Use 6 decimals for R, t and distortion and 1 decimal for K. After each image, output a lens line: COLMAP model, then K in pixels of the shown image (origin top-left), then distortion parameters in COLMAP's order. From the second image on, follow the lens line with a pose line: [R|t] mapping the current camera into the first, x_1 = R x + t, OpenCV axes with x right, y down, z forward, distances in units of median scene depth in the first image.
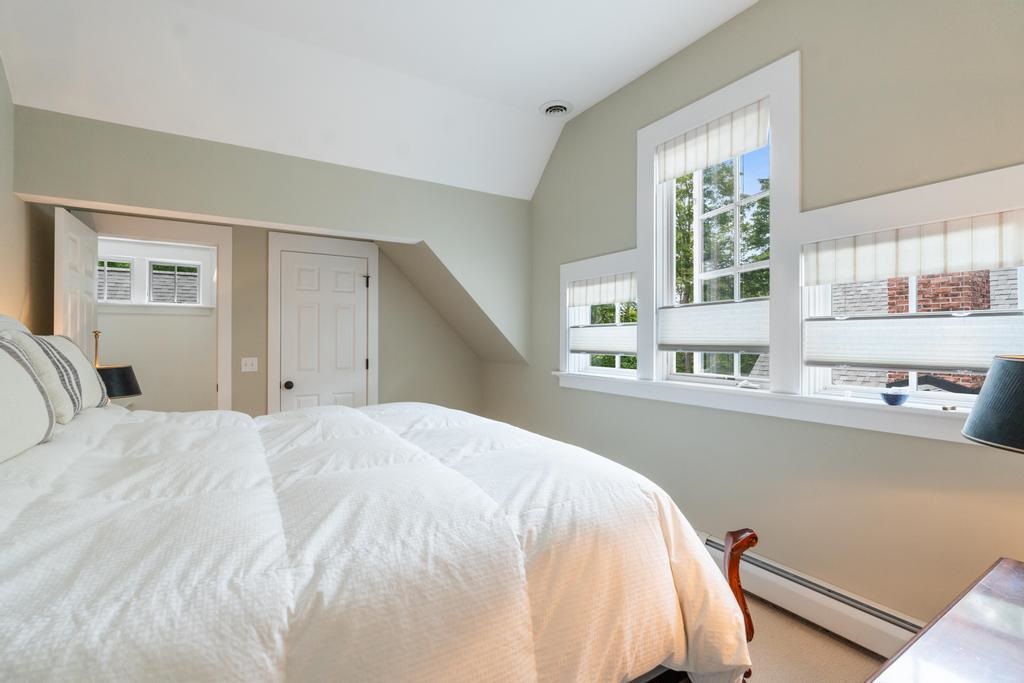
lens RADIAL K [[450.4, 0, 510.5], [0, 450.4, 337.4], [0, 0, 1]] dist [0.001992, -0.000961]
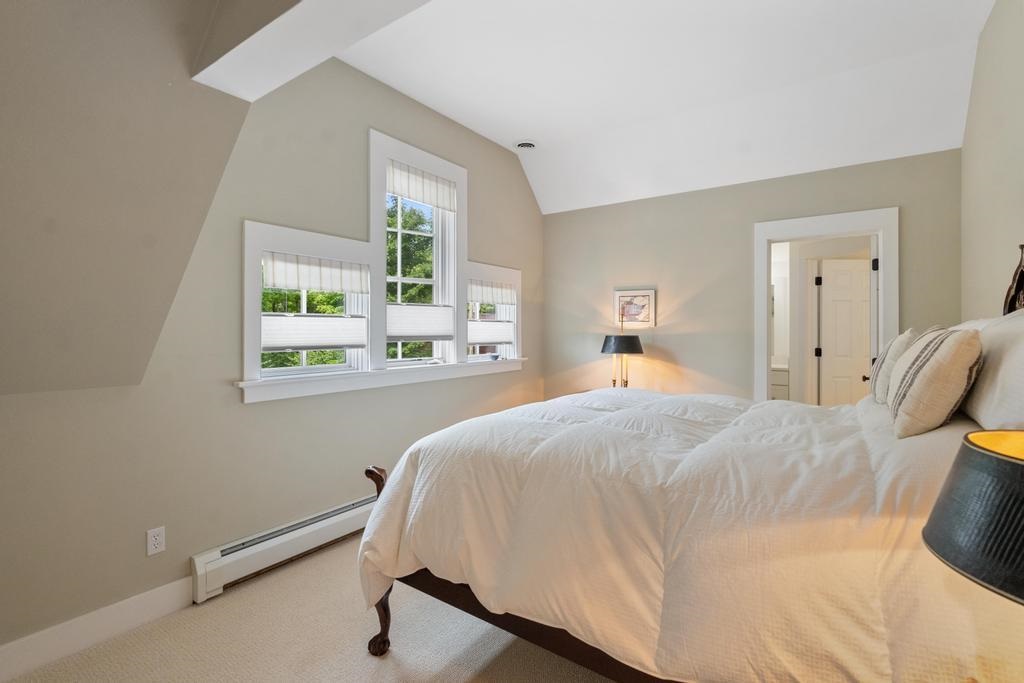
lens RADIAL K [[347.8, 0, 510.6], [0, 347.8, 334.7], [0, 0, 1]] dist [-0.000214, -0.000014]
pose [[-0.233375, -0.010280, 0.972332, -0.553879], [-0.000874, 0.999946, 0.010363, 0.002264], [-0.972386, 0.001569, -0.233371, 0.857584]]
